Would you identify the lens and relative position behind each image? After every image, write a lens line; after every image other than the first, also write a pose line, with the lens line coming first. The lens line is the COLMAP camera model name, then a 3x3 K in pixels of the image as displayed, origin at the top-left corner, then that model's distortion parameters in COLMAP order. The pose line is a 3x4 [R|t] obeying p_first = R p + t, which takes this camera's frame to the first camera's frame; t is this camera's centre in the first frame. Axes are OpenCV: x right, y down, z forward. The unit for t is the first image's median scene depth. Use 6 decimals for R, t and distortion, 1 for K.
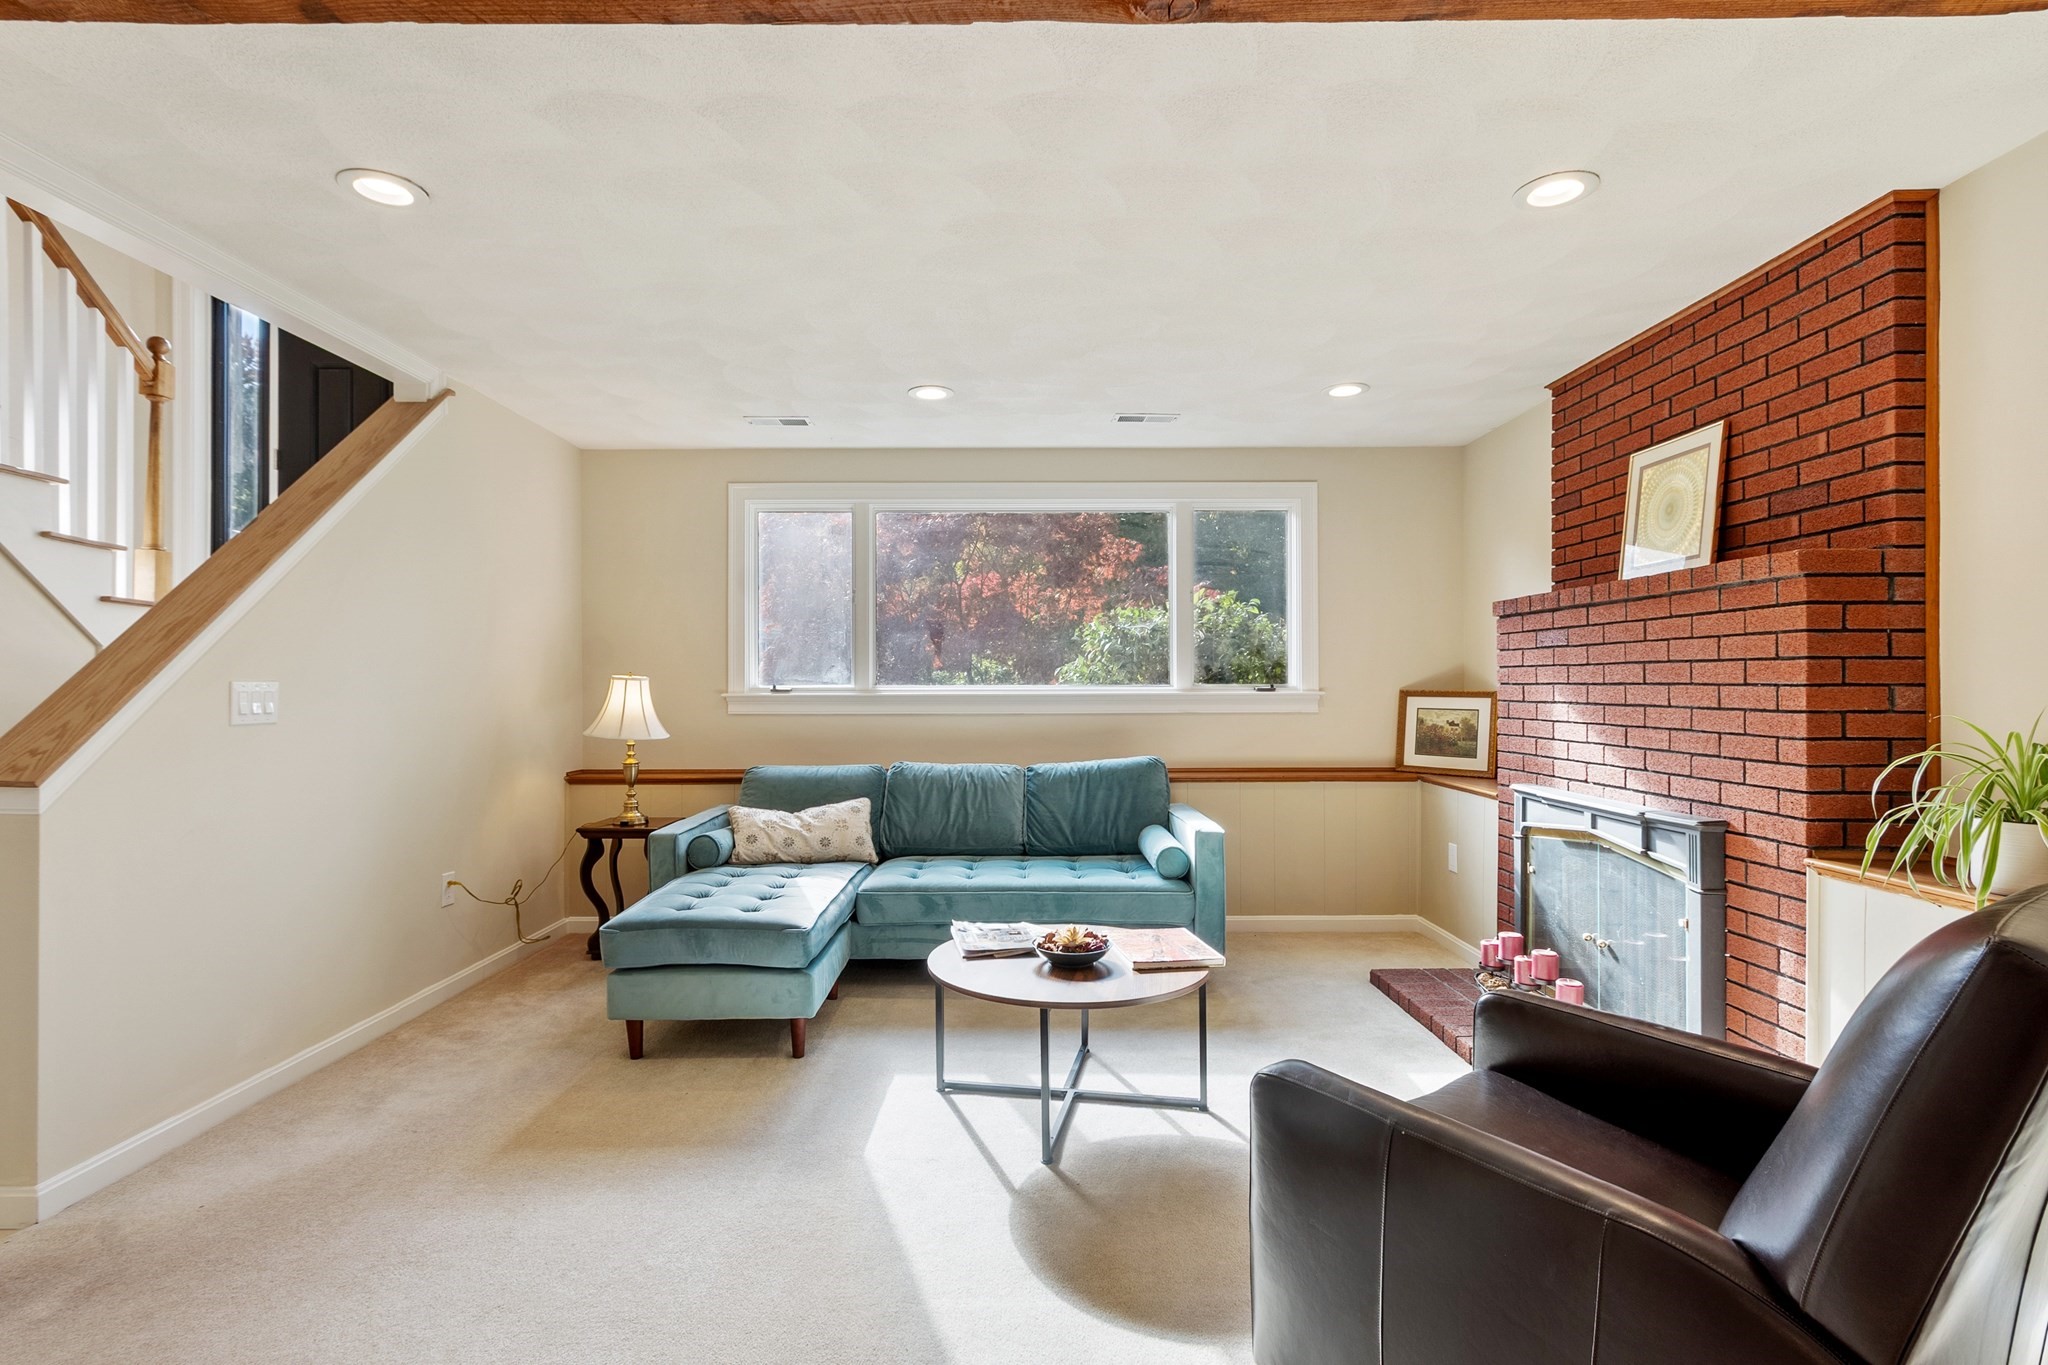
lens RADIAL K [[1001.4, 0, 1024.0], [0, 1001.4, 682.5], [0, 0, 1]] dist [-0.002171, -0.000644]
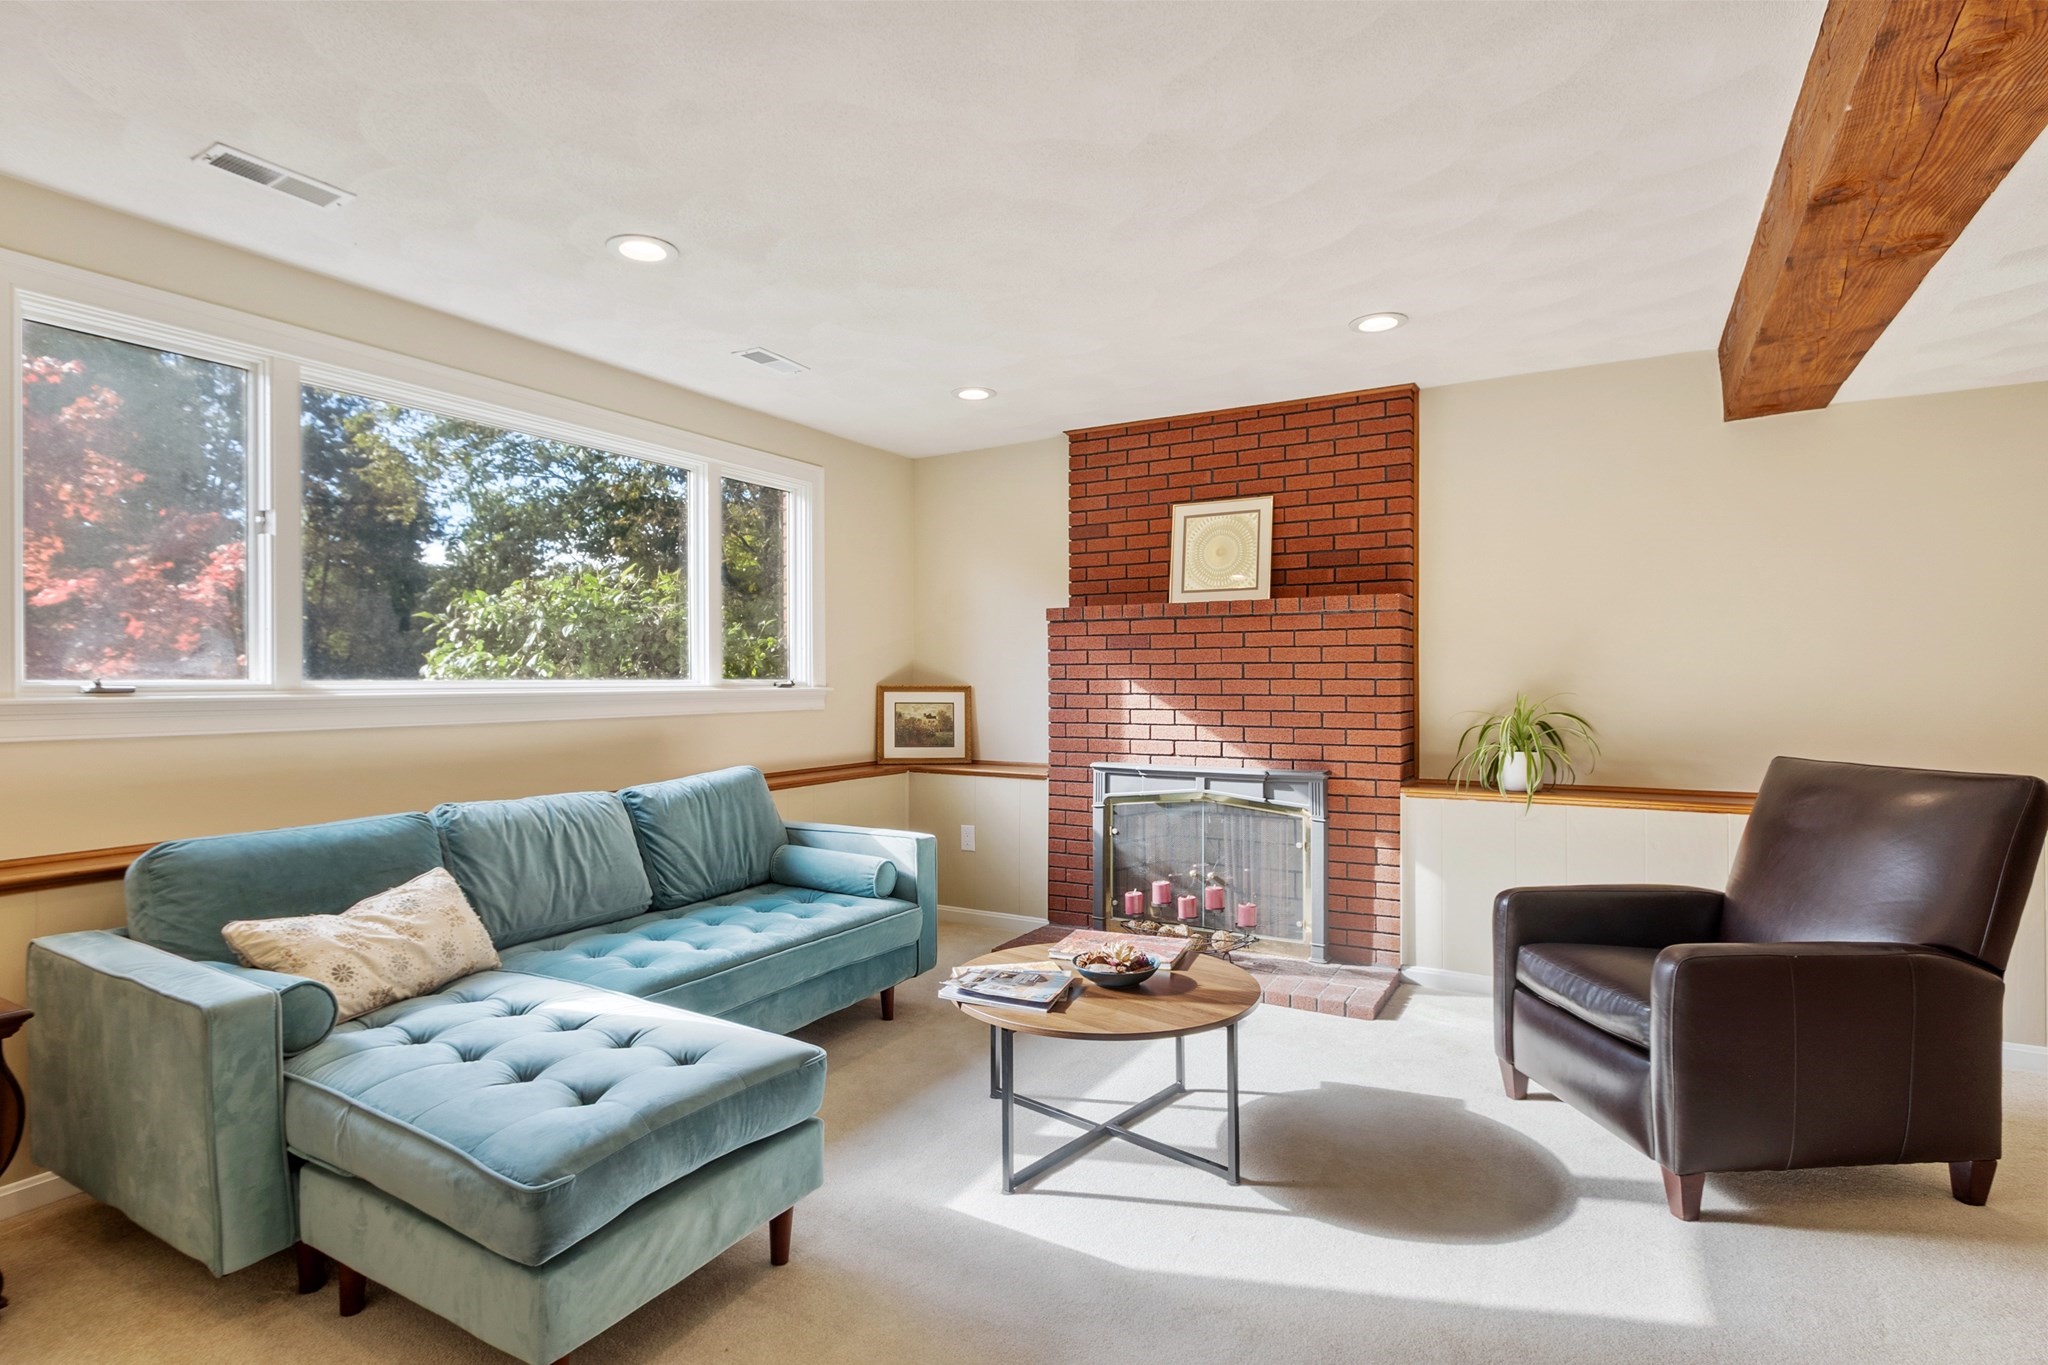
lens RADIAL K [[1023.1, 0, 1024.0], [0, 1023.1, 682.5], [0, 0, 1]] dist [0.001346, -0.000268]
pose [[0.499446, -0.000792, 0.866345, -0.601417], [-0.000531, 0.999999, 0.001220, 0.004031], [-0.866345, -0.001069, 0.499445, 0.455131]]
